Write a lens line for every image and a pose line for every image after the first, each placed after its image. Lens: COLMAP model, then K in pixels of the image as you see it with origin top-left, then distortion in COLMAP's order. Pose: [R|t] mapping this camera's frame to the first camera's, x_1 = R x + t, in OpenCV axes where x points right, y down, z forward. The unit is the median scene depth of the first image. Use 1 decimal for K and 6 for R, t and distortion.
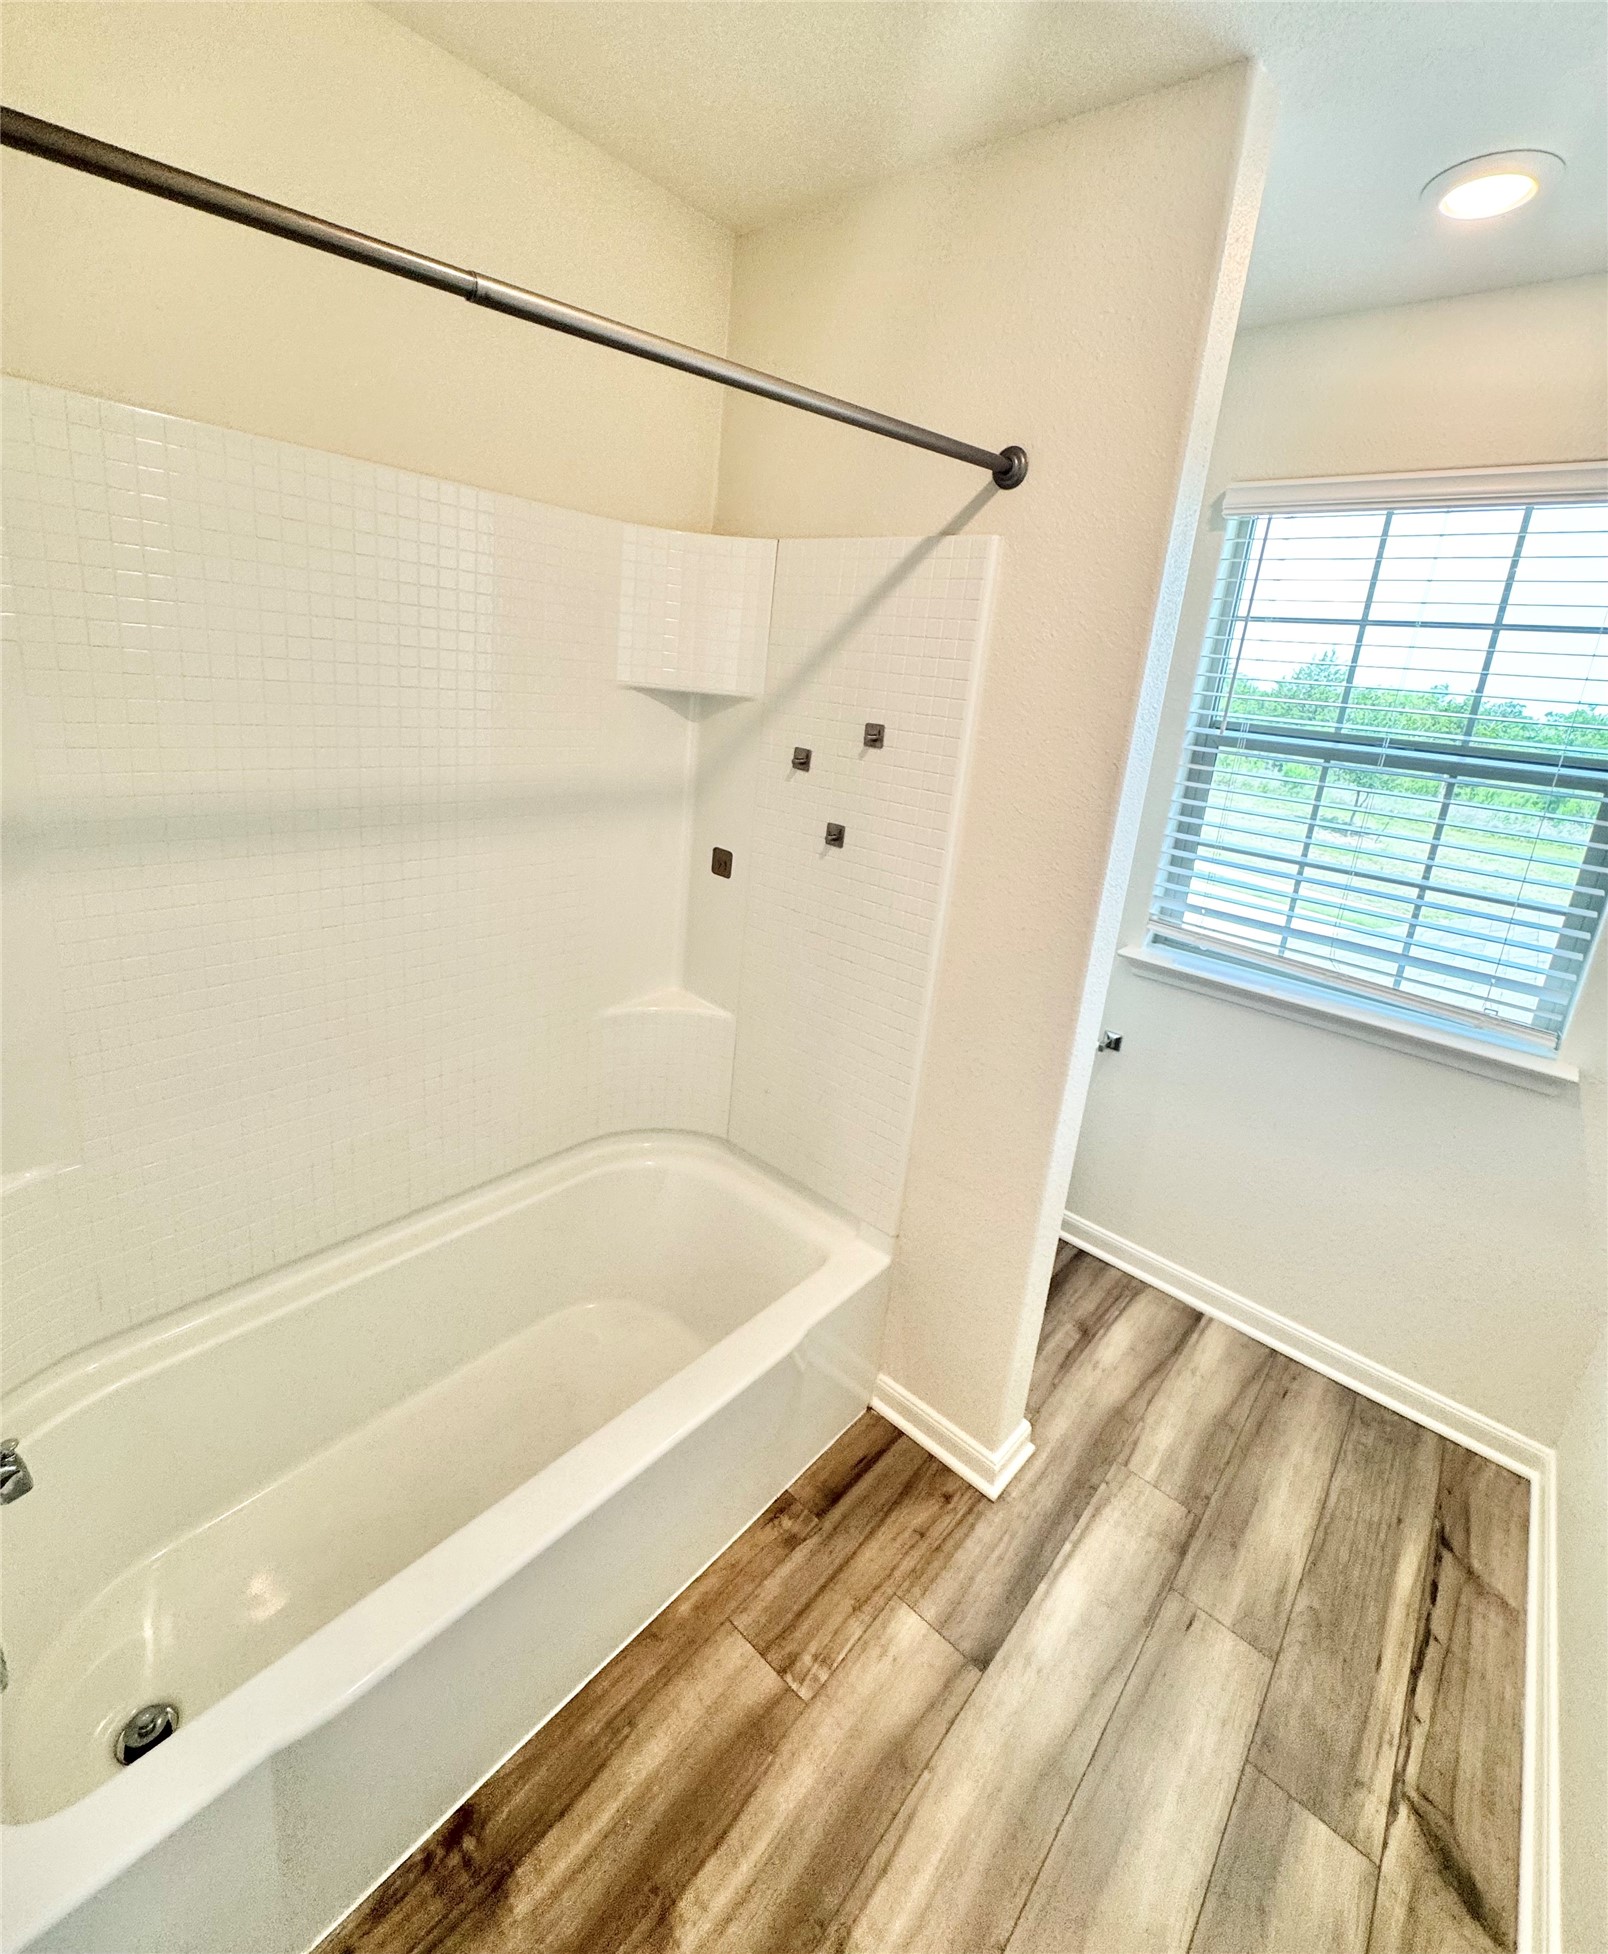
lens RADIAL K [[854.5, 0, 803.9], [0, 854.5, 879.8], [0, 0, 1]] dist [-0.000256, 0.000693]
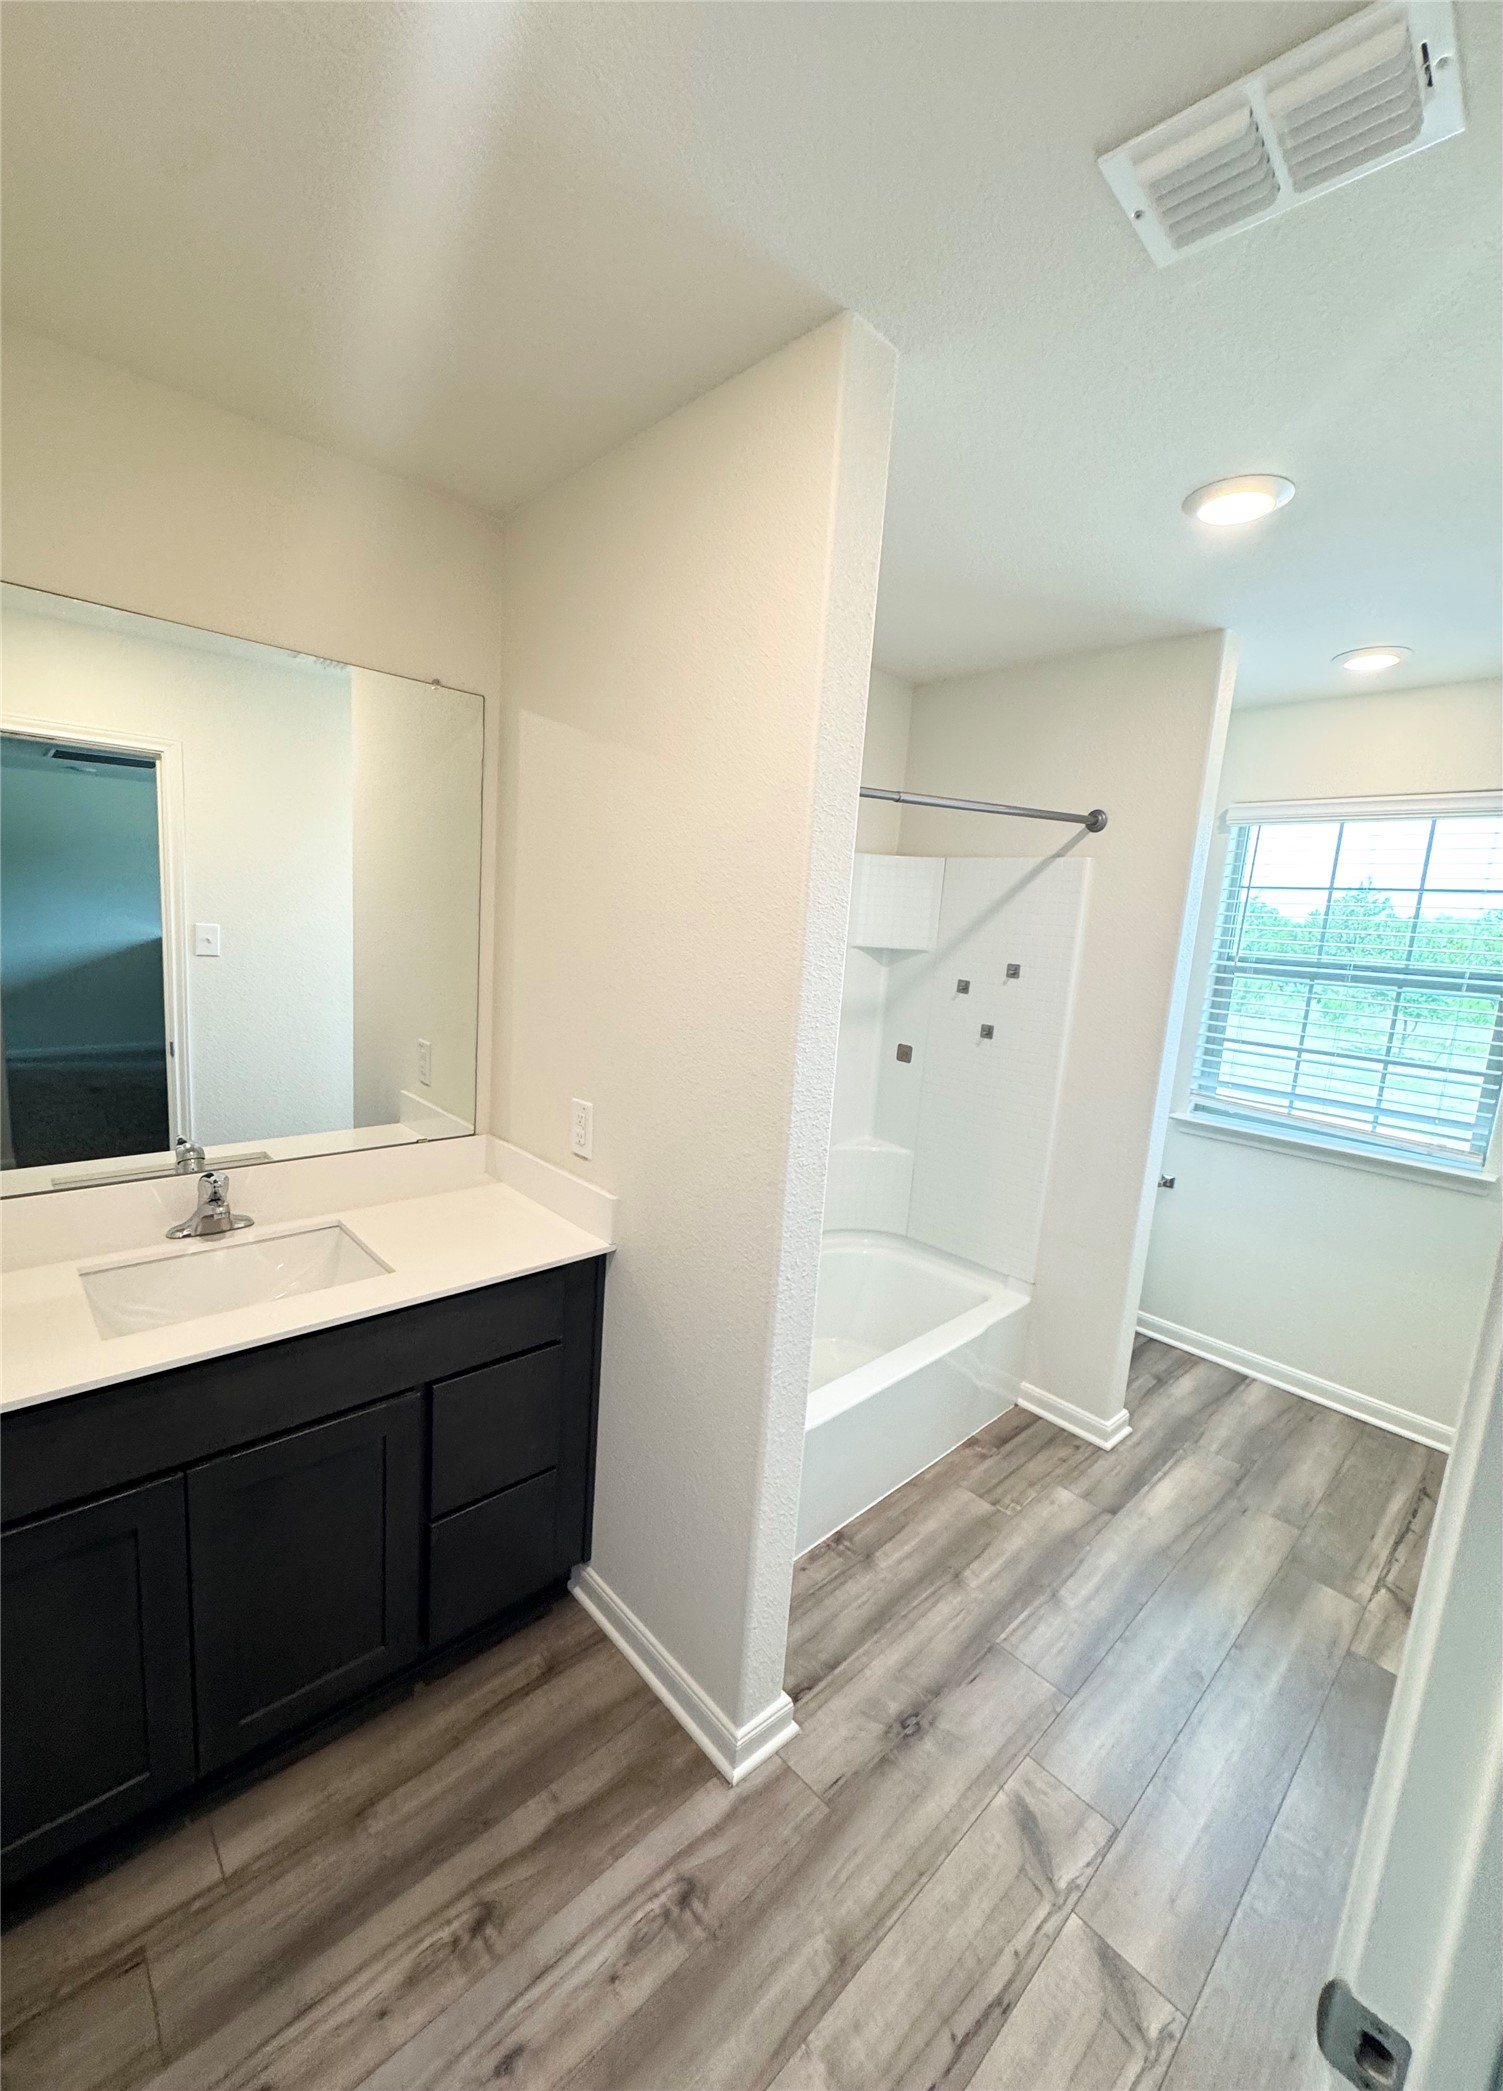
lens RADIAL K [[847.1, 0, 707.6], [0, 847.1, 1048.1], [0, 0, 1]] dist [0.000208, -0.000361]
pose [[0.992220, -0.016911, -0.123341, -0.278178], [0.005820, 0.995949, -0.089731, 0.115168], [0.124359, 0.088315, 0.988299, -0.636658]]
